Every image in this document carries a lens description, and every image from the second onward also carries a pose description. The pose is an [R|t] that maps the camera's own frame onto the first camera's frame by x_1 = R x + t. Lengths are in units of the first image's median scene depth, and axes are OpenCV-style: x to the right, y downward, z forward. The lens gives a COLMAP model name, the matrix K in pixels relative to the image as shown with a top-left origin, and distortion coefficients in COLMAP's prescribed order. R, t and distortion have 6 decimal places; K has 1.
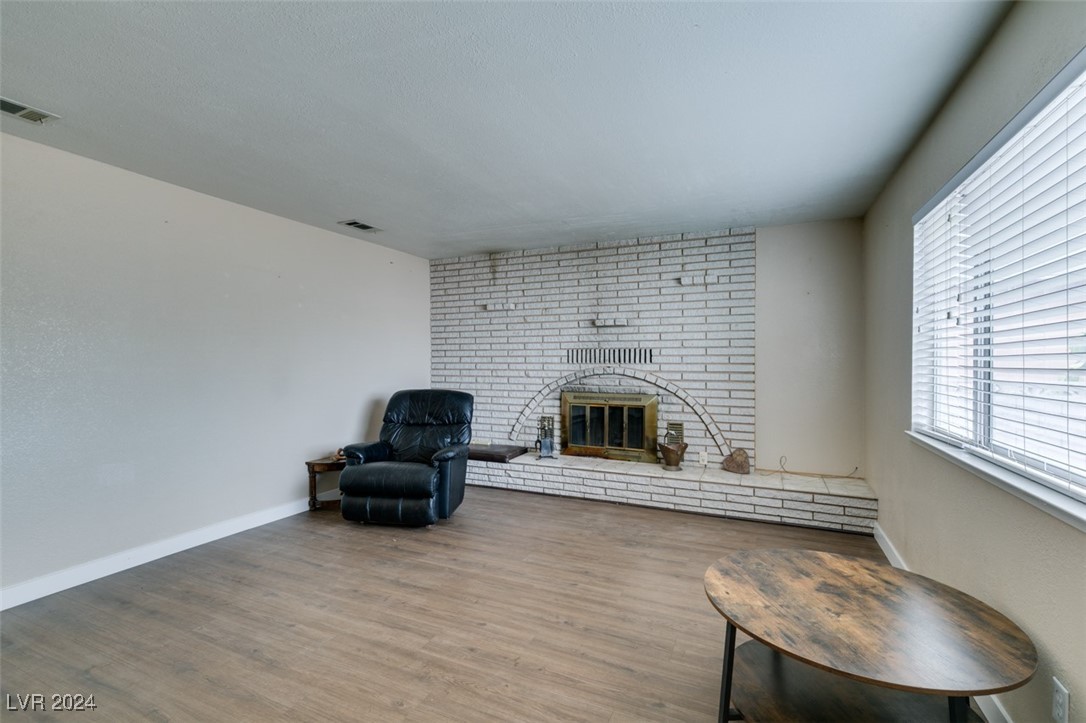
lens RADIAL K [[486.0, 0, 542.7], [0, 486.0, 359.8], [0, 0, 1]] dist [0.006772, -0.001914]
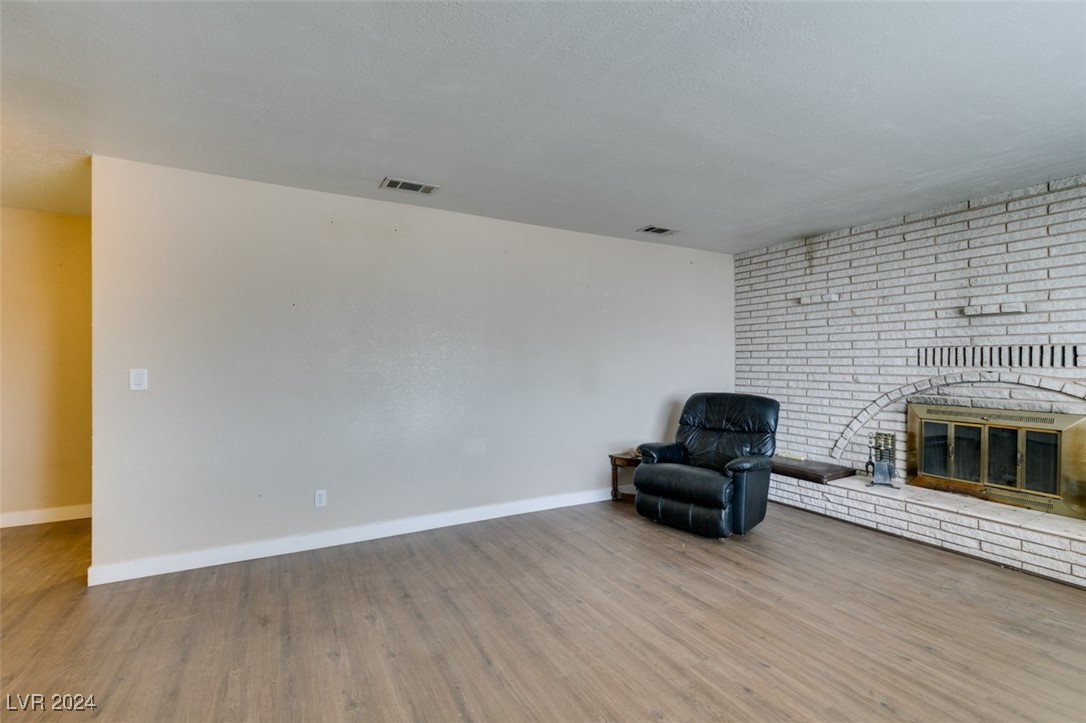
lens RADIAL K [[486.0, 0, 540.8], [0, 486.0, 362.6], [0, 0, 1]] dist [0.006772, -0.001914]
pose [[0.801570, 0.002811, -0.597894, 0.040144], [-0.001436, 0.999995, 0.002776, 0.000128], [0.597899, -0.001367, 0.801570, 0.034468]]
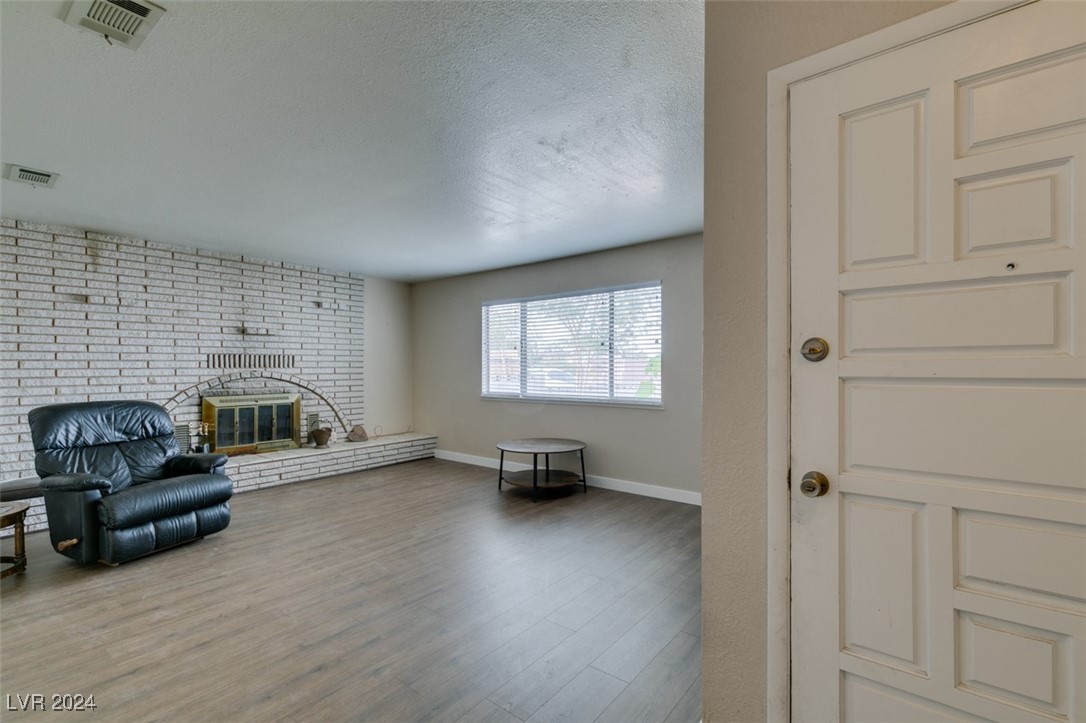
lens RADIAL K [[486.0, 0, 539.3], [0, 486.0, 367.4], [0, 0, 1]] dist [0.006772, -0.001914]
pose [[0.253847, -0.003814, 0.967237, -0.861813], [0.001606, 0.999993, 0.003522, 0.003626], [-0.967243, 0.000659, 0.253852, 0.099843]]
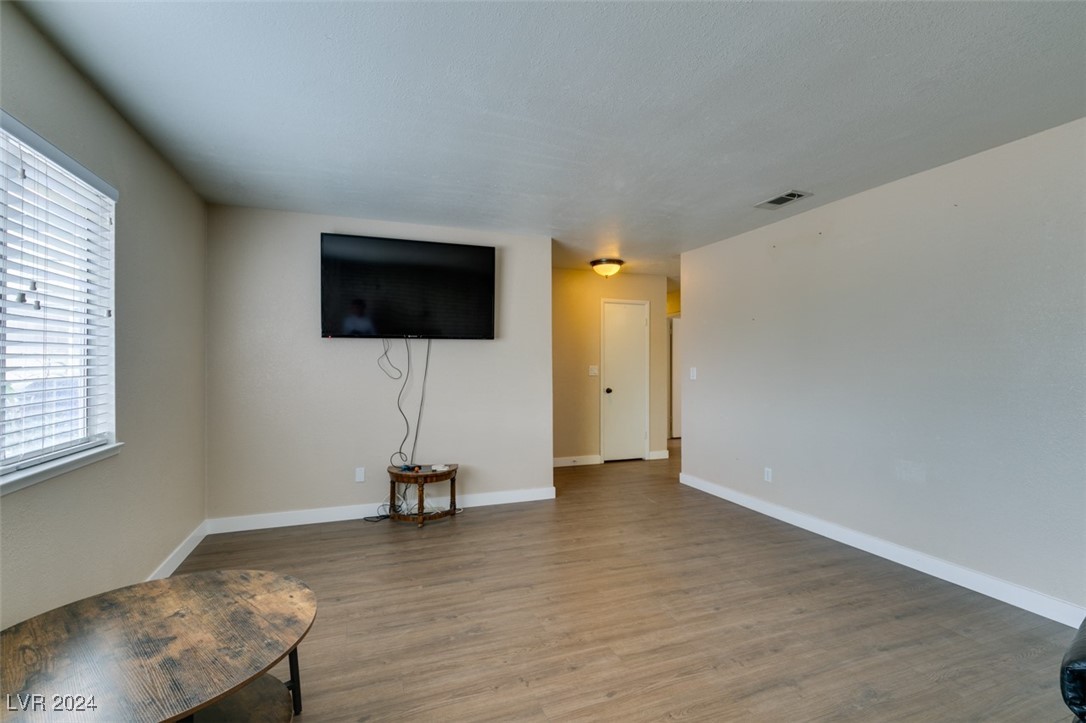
lens RADIAL K [[486.0, 0, 541.7], [0, 486.0, 356.0], [0, 0, 1]] dist [0.006772, -0.001914]
pose [[-0.705999, -0.012328, -0.708106, 0.284566], [0.001061, 0.999829, -0.018465, 0.004022], [0.708212, -0.013788, -0.705865, 0.808556]]
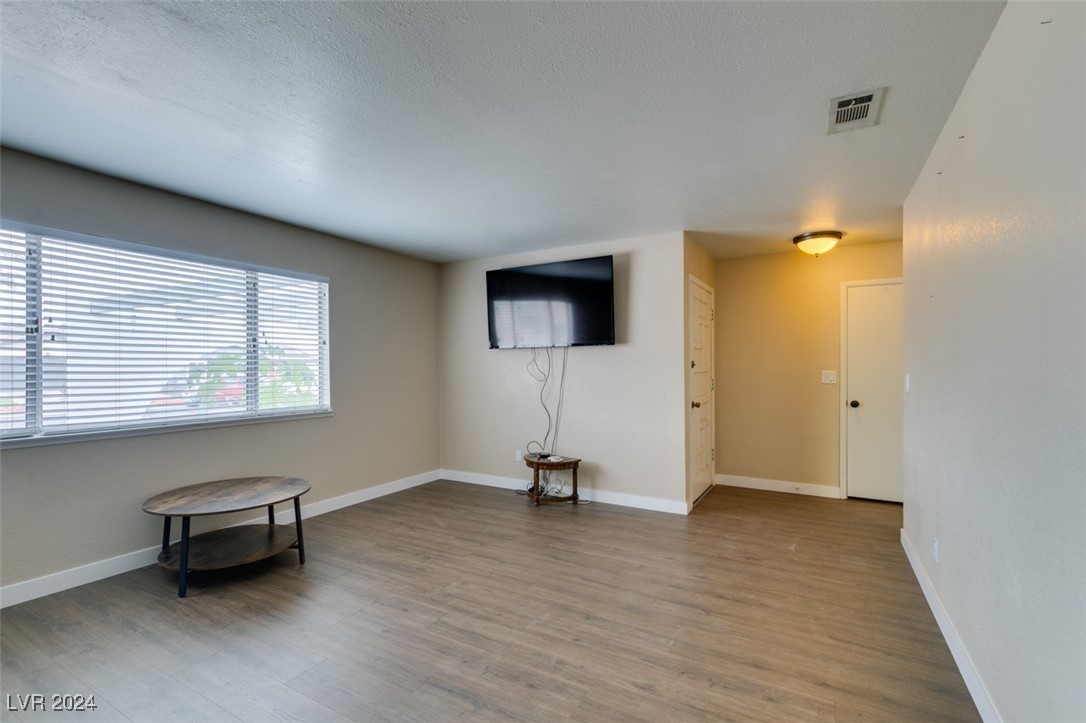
lens RADIAL K [[486.0, 0, 544.7], [0, 486.0, 365.8], [0, 0, 1]] dist [0.006772, -0.001914]
pose [[-0.996254, 0.000452, 0.086470, -0.290202], [-0.000264, 0.999966, -0.008273, 0.004725], [-0.086471, -0.008265, -0.996220, 1.069917]]
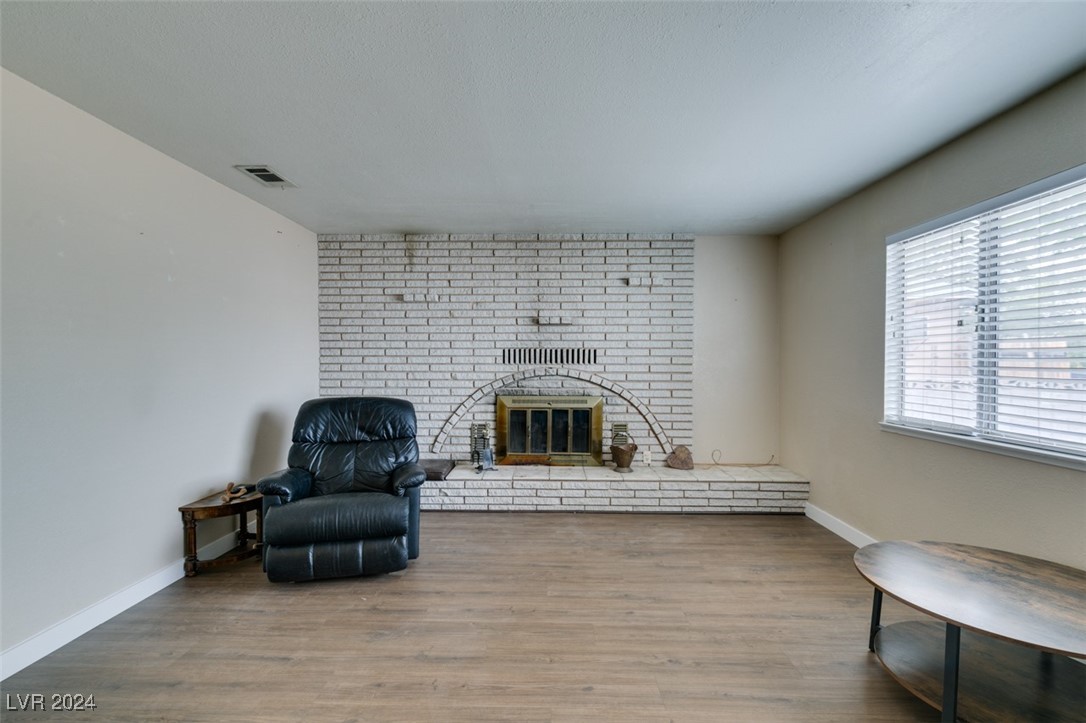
lens RADIAL K [[486.0, 0, 542.9], [0, 486.0, 364.2], [0, 0, 1]] dist [0.006772, -0.001914]
pose [[0.918203, -0.000468, 0.396110, -0.277710], [-0.002268, 0.999977, 0.006439, 0.001770], [-0.396104, -0.006811, 0.918180, 0.160521]]
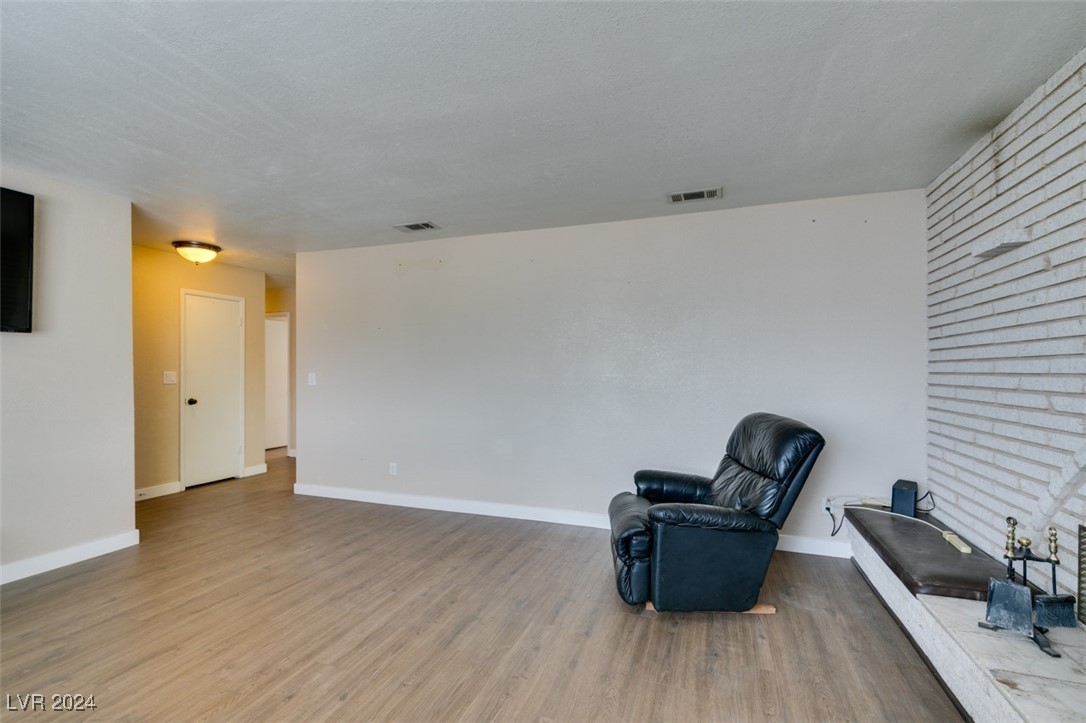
lens RADIAL K [[486.0, 0, 541.9], [0, 486.0, 371.0], [0, 0, 1]] dist [0.006772, -0.001914]
pose [[0.081288, 0.002007, -0.996689, 0.378668], [0.000970, 0.999997, 0.002093, 0.004048], [0.996690, -0.001137, 0.081286, 0.684790]]
